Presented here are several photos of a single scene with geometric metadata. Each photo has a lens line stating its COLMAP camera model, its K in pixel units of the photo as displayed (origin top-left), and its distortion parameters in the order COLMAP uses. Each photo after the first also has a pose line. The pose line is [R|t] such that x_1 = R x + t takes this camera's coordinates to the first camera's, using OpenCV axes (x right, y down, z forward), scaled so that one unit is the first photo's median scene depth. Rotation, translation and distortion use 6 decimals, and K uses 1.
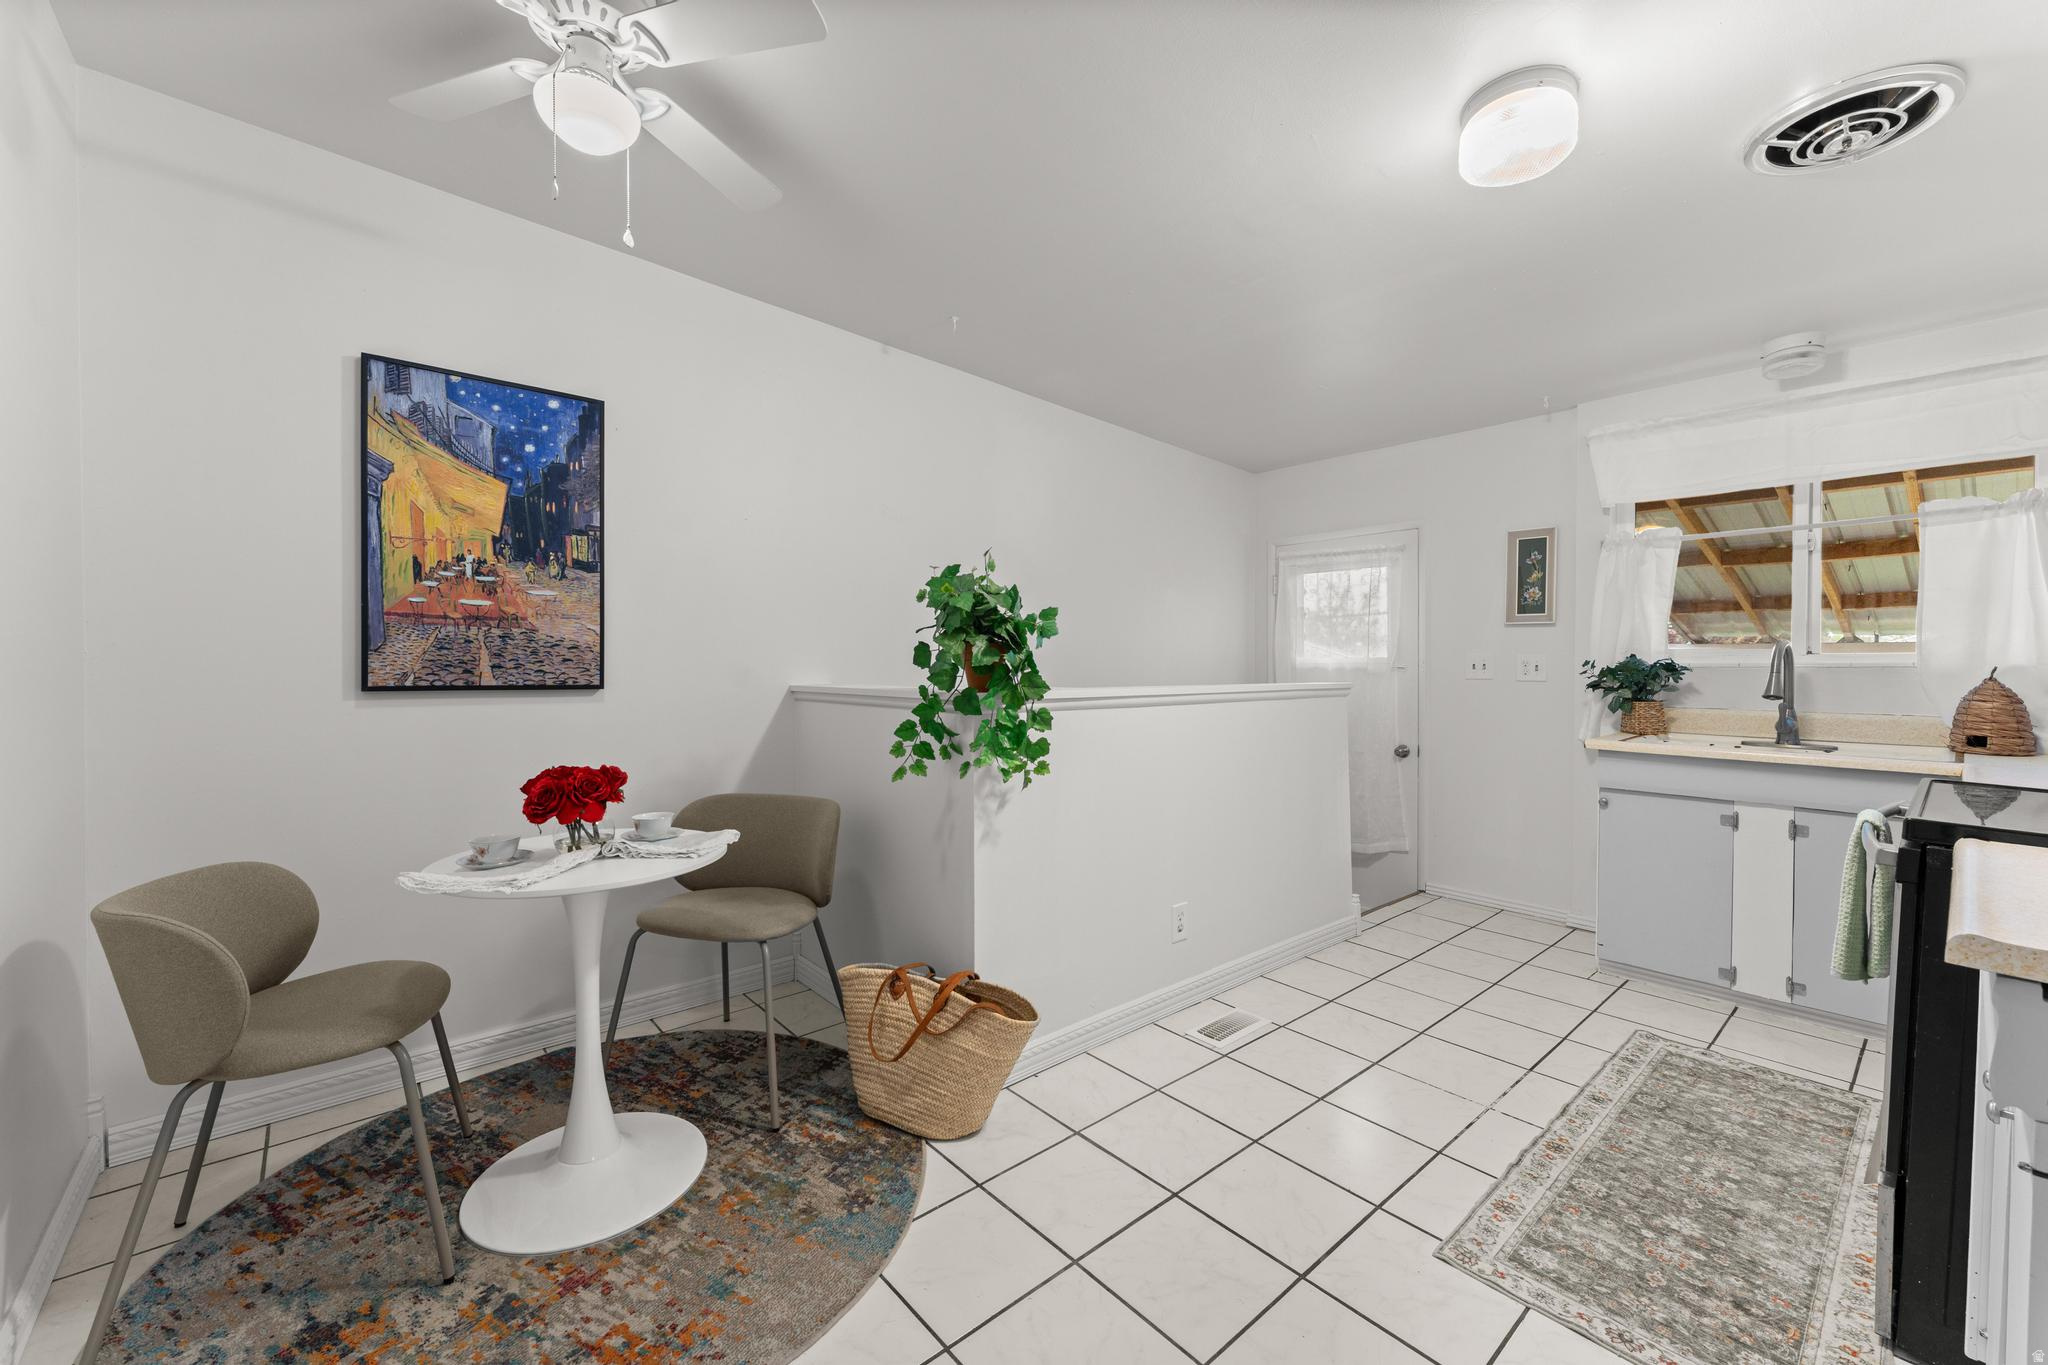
lens RADIAL K [[818.9, 0, 1020.4], [0, 818.9, 676.2], [0, 0, 1]] dist [-0.001847, -0.000262]
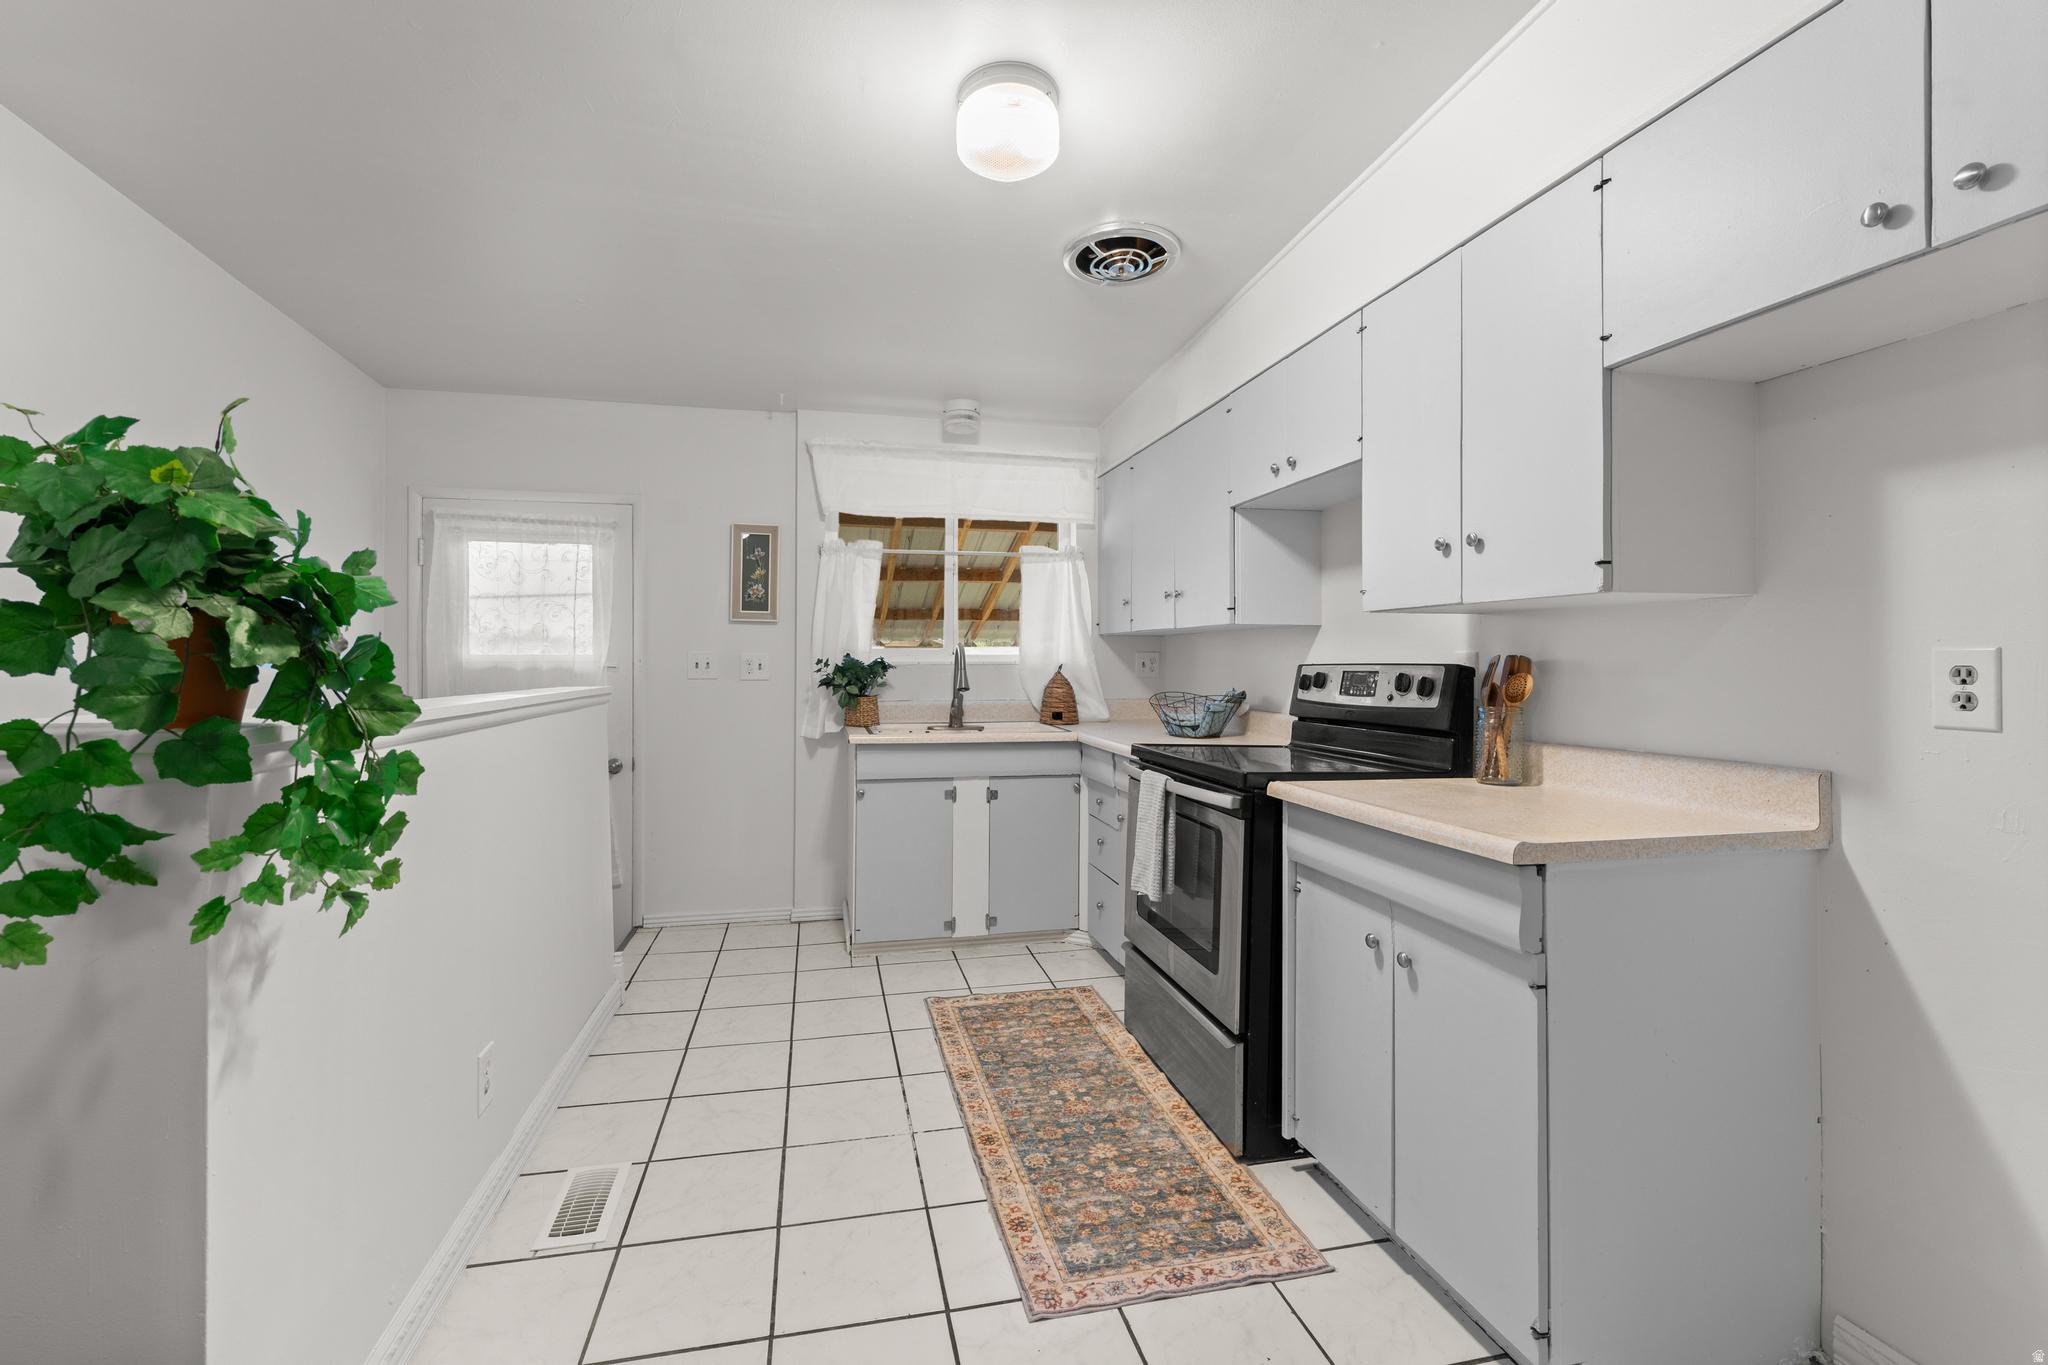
lens RADIAL K [[869.5, 0, 1021.5], [0, 869.5, 658.0], [0, 0, 1]] dist [0.000044, -0.000079]
pose [[0.458342, 0.004740, 0.888763, -0.211009], [0.013640, 0.999830, -0.012367, -0.004338], [-0.888671, 0.017791, 0.458200, 0.337990]]
